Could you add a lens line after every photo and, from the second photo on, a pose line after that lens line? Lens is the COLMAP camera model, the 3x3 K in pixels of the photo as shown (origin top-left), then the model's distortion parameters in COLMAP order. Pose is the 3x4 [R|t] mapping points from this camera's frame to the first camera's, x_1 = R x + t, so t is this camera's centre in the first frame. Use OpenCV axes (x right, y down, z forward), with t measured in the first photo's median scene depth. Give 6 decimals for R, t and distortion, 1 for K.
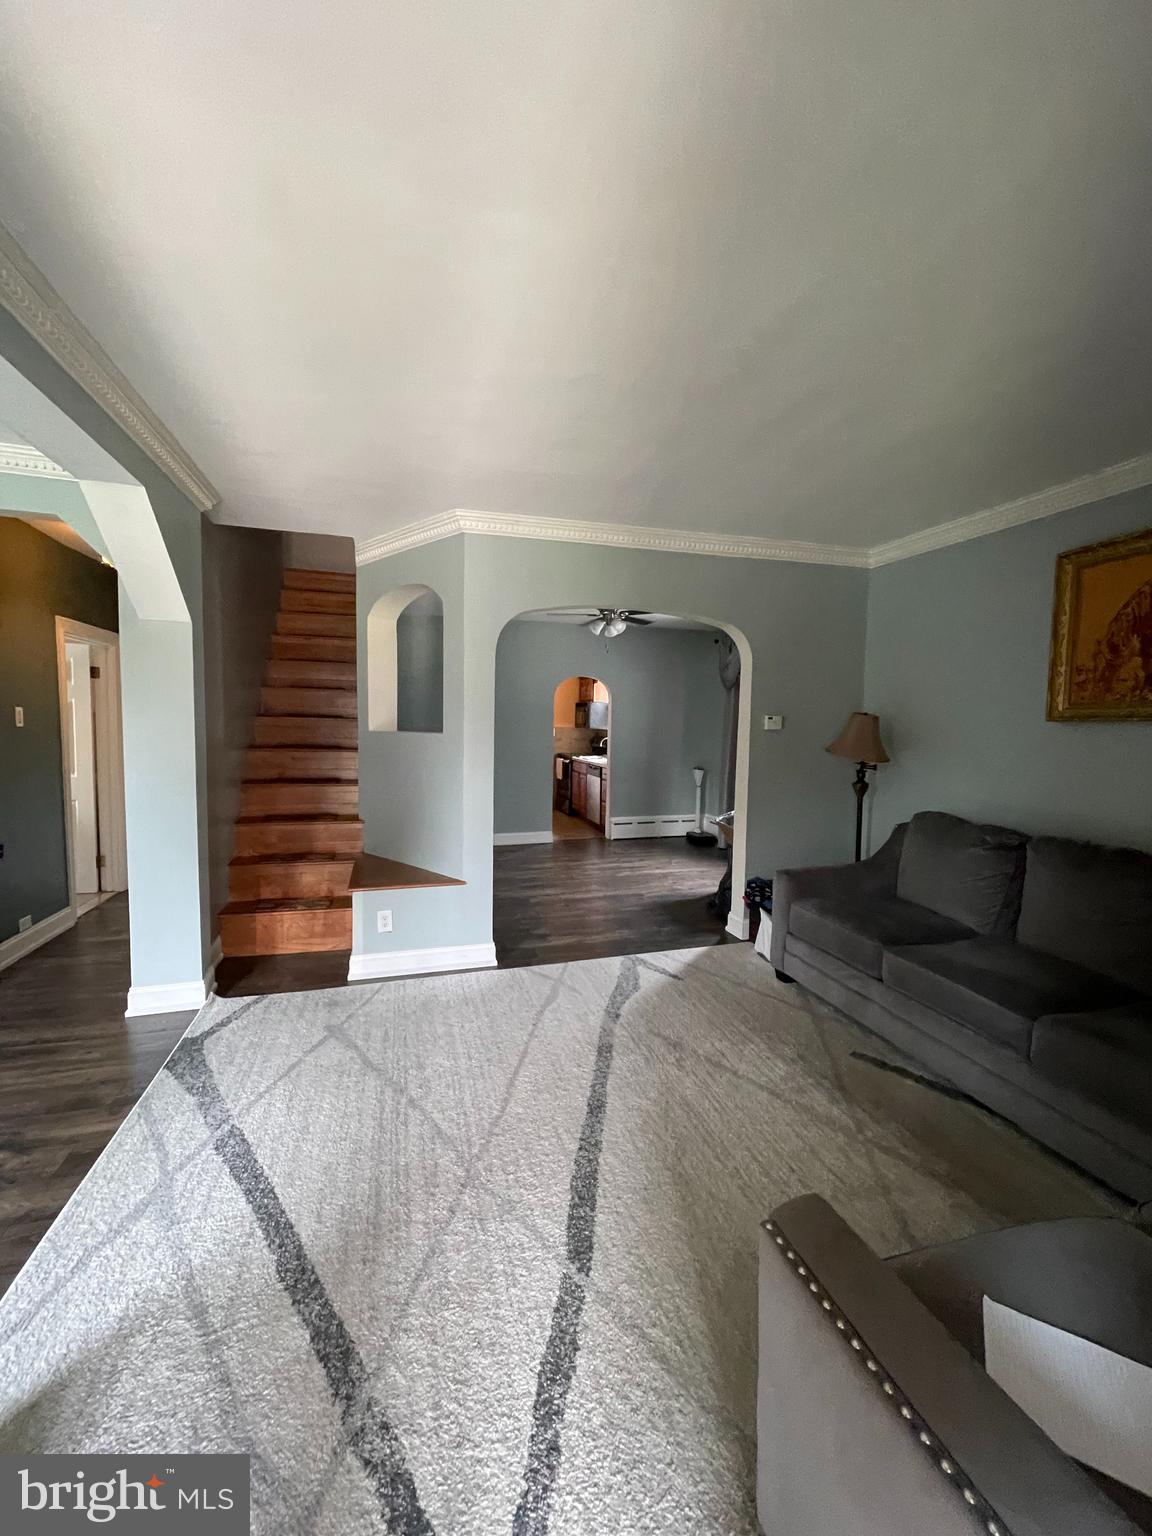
lens RADIAL K [[616.3, 0, 579.5], [0, 616.3, 771.9], [0, 0, 1]] dist [0.000294, 0.000665]
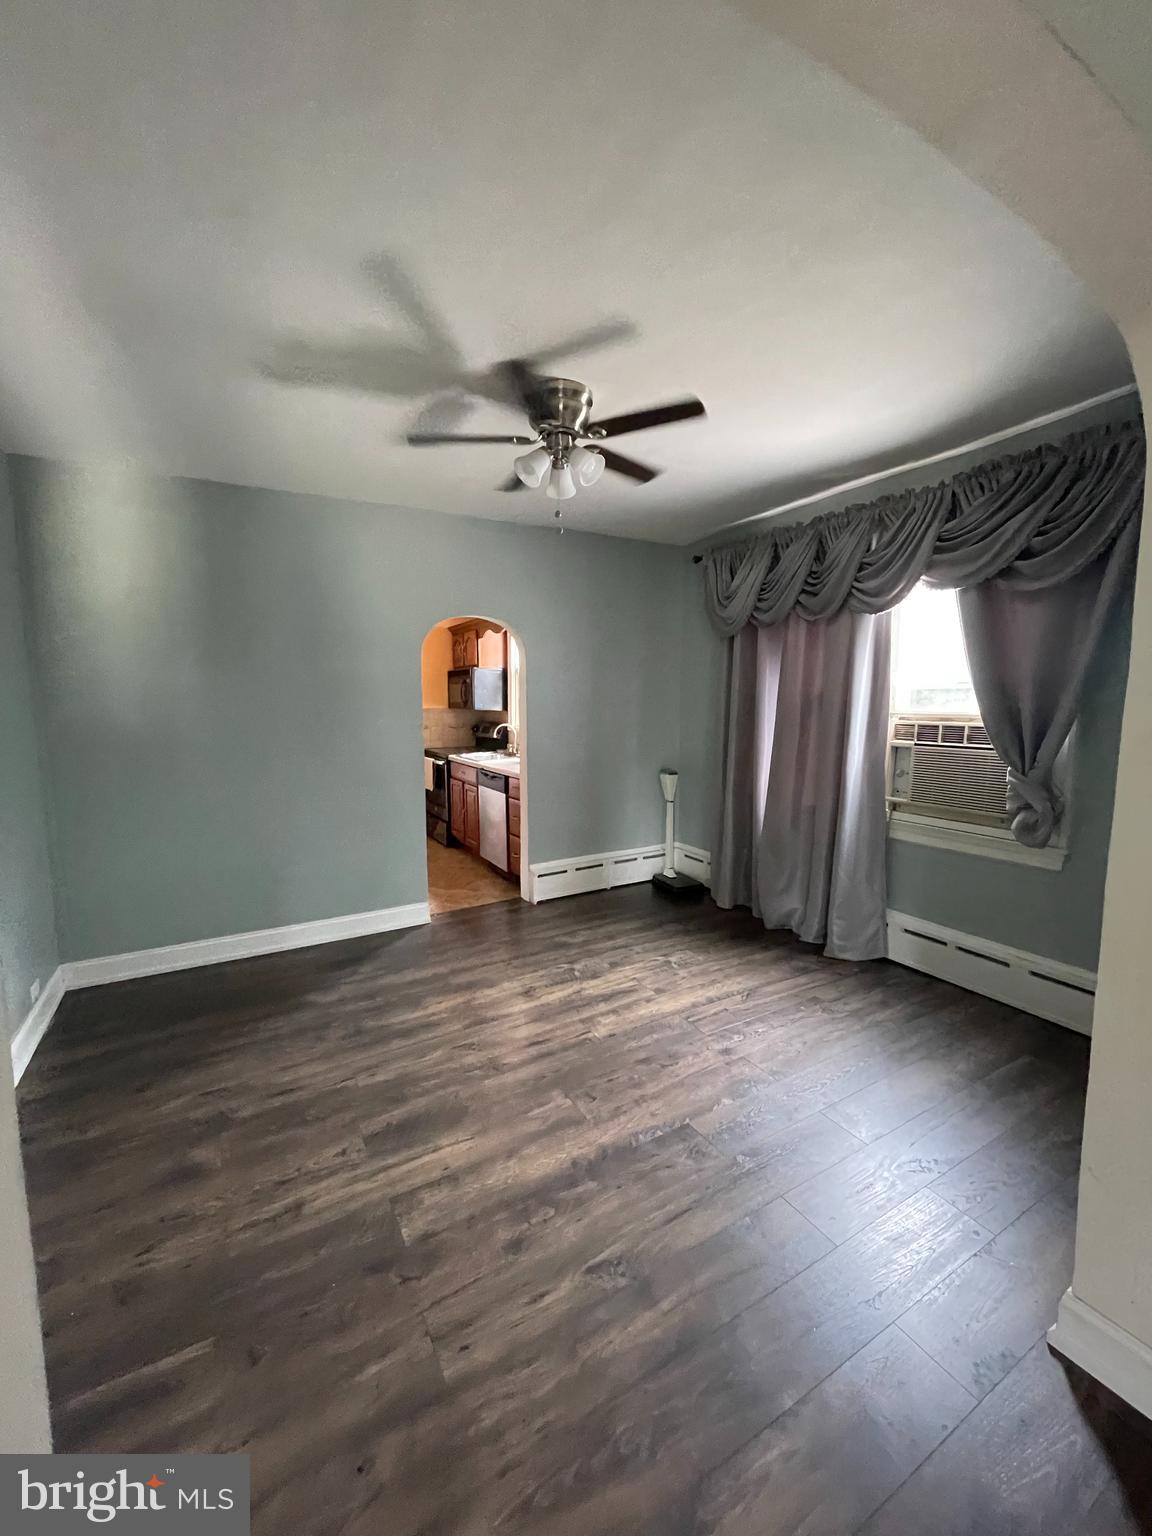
lens RADIAL K [[616.3, 0, 579.5], [0, 616.3, 771.9], [0, 0, 1]] dist [0.000294, 0.000665]
pose [[0.972542, -0.054067, 0.226362, -0.028817], [0.045458, 0.998037, 0.043077, -0.032601], [-0.228247, -0.031604, 0.973090, 0.398032]]
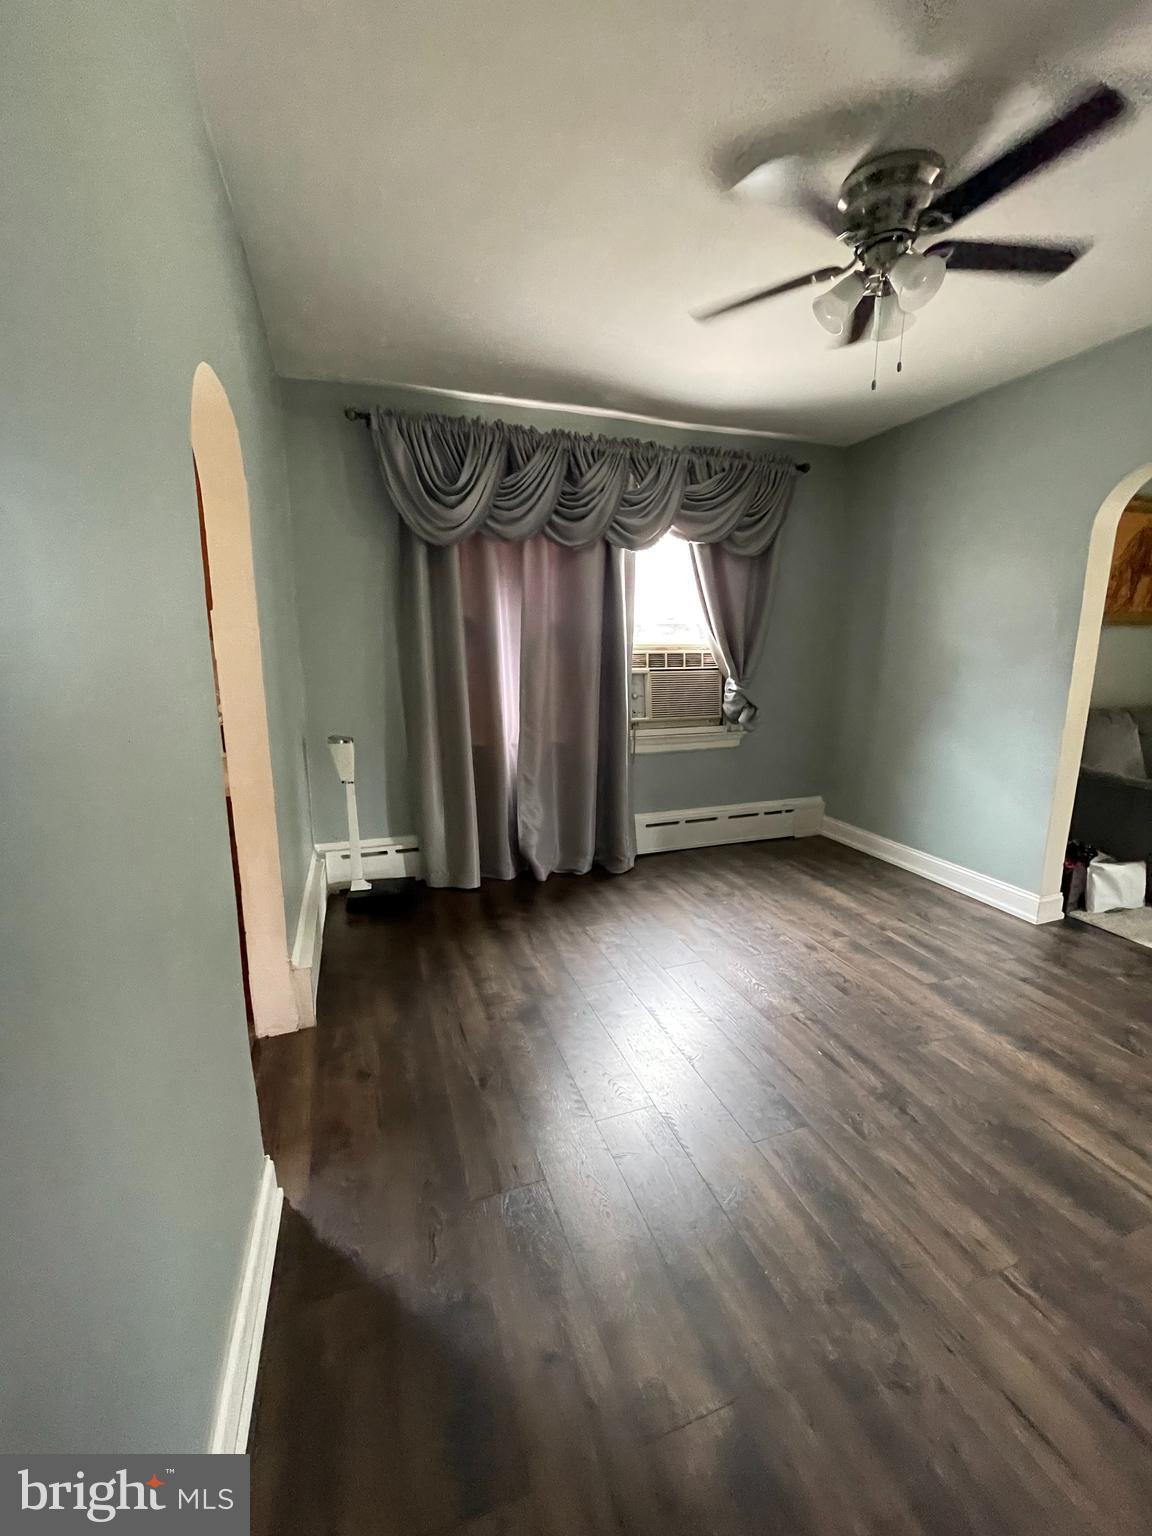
lens RADIAL K [[616.3, 0, 579.5], [0, 616.3, 771.9], [0, 0, 1]] dist [0.000294, 0.000665]
pose [[-0.048210, -0.221400, 0.973991, -0.198790], [0.083123, 0.970853, 0.224801, -0.057889], [-0.995372, 0.091799, -0.028401, 0.800474]]
